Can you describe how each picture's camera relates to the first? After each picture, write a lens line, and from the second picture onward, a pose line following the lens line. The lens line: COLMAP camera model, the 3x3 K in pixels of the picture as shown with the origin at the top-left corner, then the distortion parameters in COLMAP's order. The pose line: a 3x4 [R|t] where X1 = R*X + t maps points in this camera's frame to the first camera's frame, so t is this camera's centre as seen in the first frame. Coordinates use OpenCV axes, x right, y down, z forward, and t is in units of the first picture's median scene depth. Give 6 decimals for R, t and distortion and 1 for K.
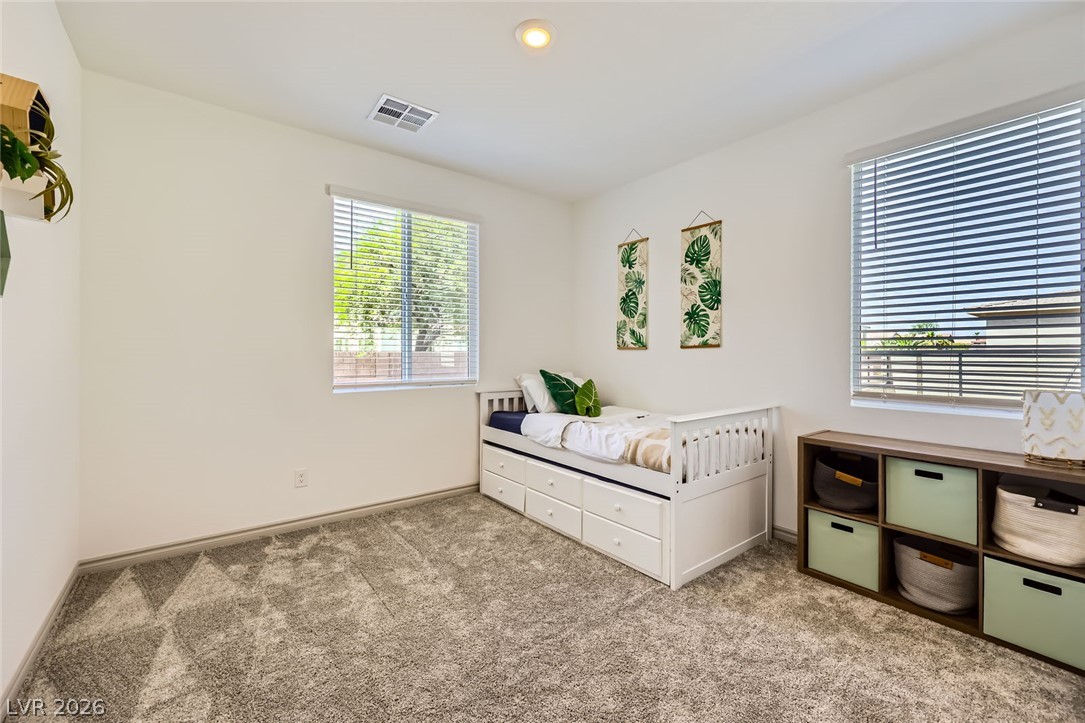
lens RADIAL K [[439.8, 0, 544.9], [0, 439.8, 355.2], [0, 0, 1]] dist [0.008785, -0.000070]
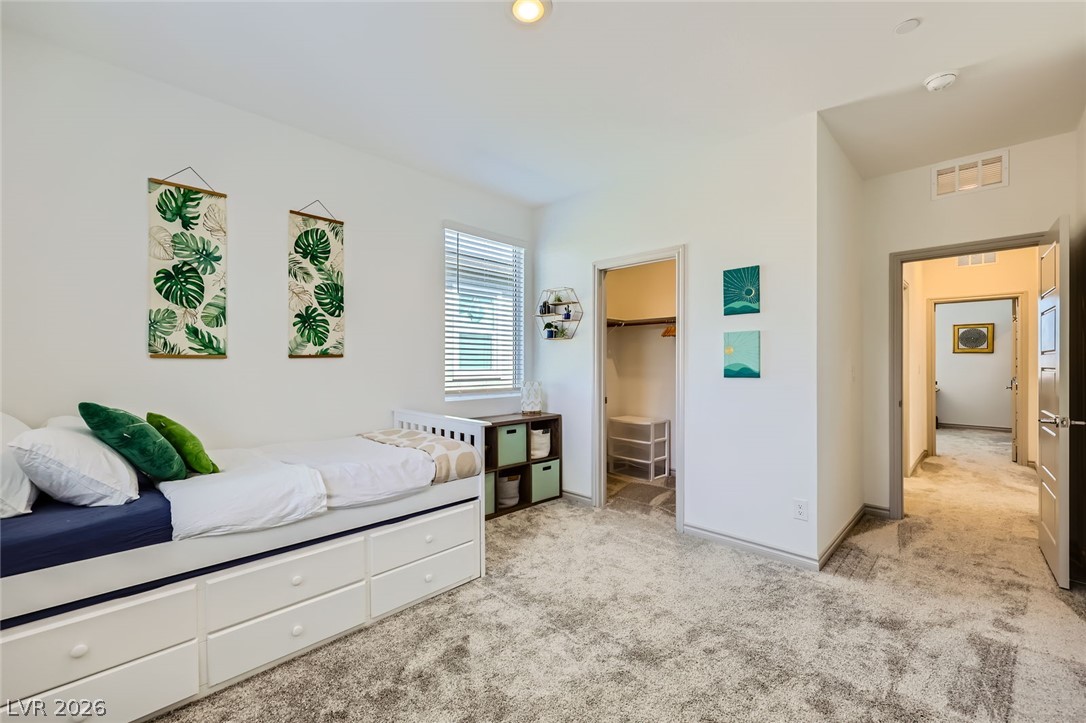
lens RADIAL K [[440.2, 0, 546.1], [0, 440.2, 362.5], [0, 0, 1]] dist [0.008785, -0.000070]
pose [[-0.110204, -0.002107, 0.993907, -0.554765], [0.003663, 0.999990, 0.002526, -0.007859], [-0.993902, 0.003919, -0.110195, 0.643058]]
